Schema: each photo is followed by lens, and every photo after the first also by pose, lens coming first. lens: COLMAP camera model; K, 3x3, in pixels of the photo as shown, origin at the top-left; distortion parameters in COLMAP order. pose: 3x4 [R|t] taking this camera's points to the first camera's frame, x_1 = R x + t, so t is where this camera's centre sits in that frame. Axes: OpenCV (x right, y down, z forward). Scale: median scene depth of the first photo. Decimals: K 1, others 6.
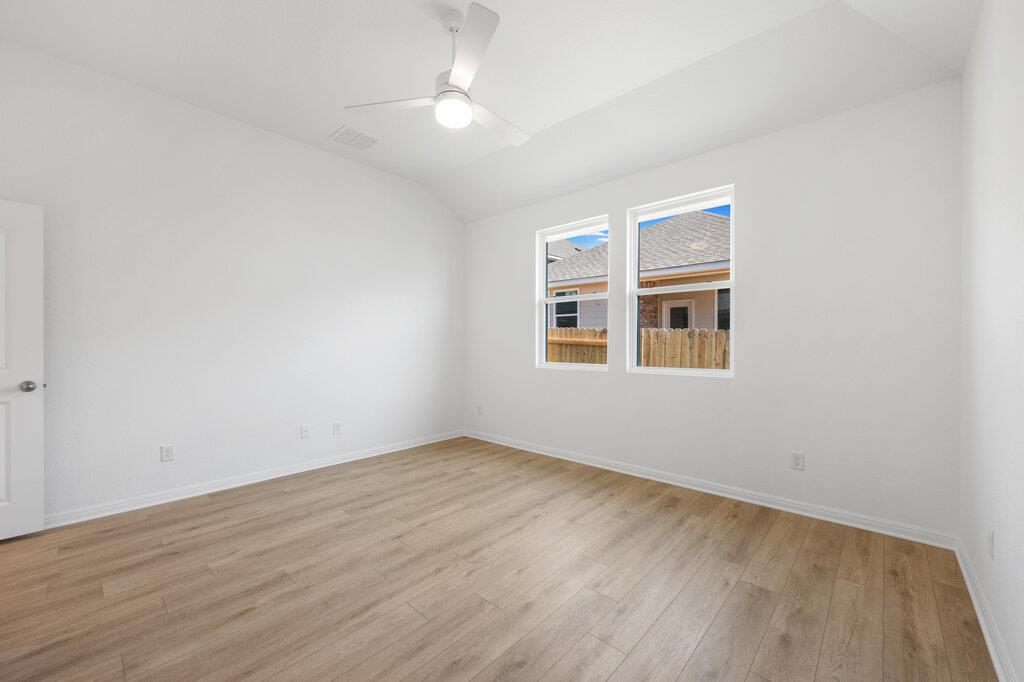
lens RADIAL K [[404.9, 0, 512.1], [0, 404.9, 343.3], [0, 0, 1]] dist [-0.002065, -0.000106]
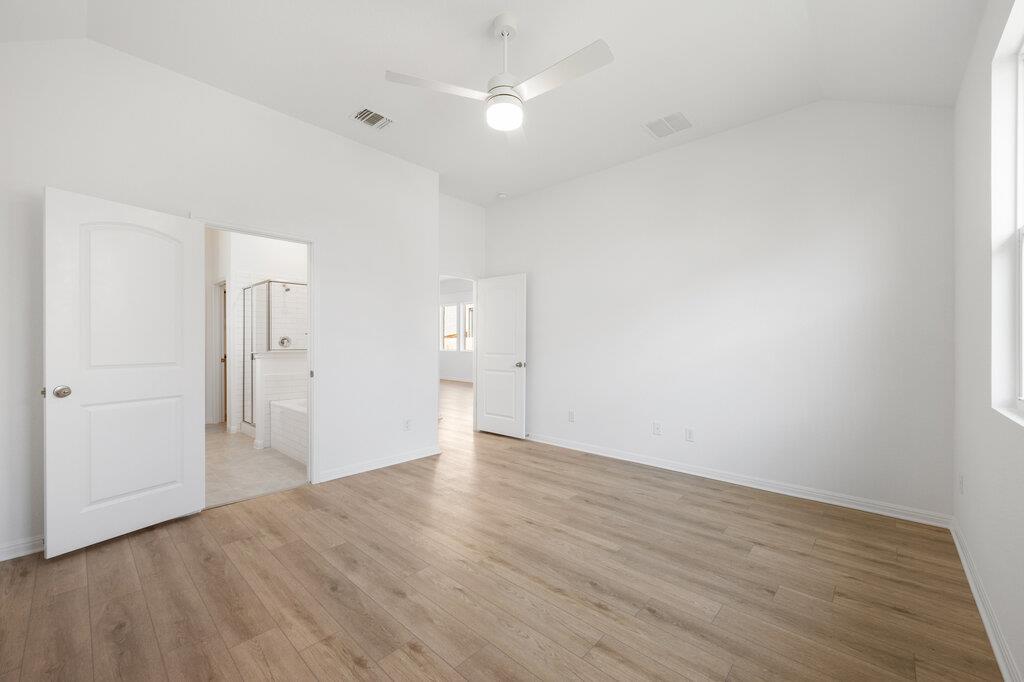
lens RADIAL K [[404.9, 0, 512.2], [0, 404.9, 340.9], [0, 0, 1]] dist [-0.002065, -0.000106]
pose [[-0.000552, -0.004472, -0.999990, 0.606701], [-0.003429, 0.999984, -0.004470, -0.002153], [0.999994, 0.003427, -0.000567, 0.716190]]
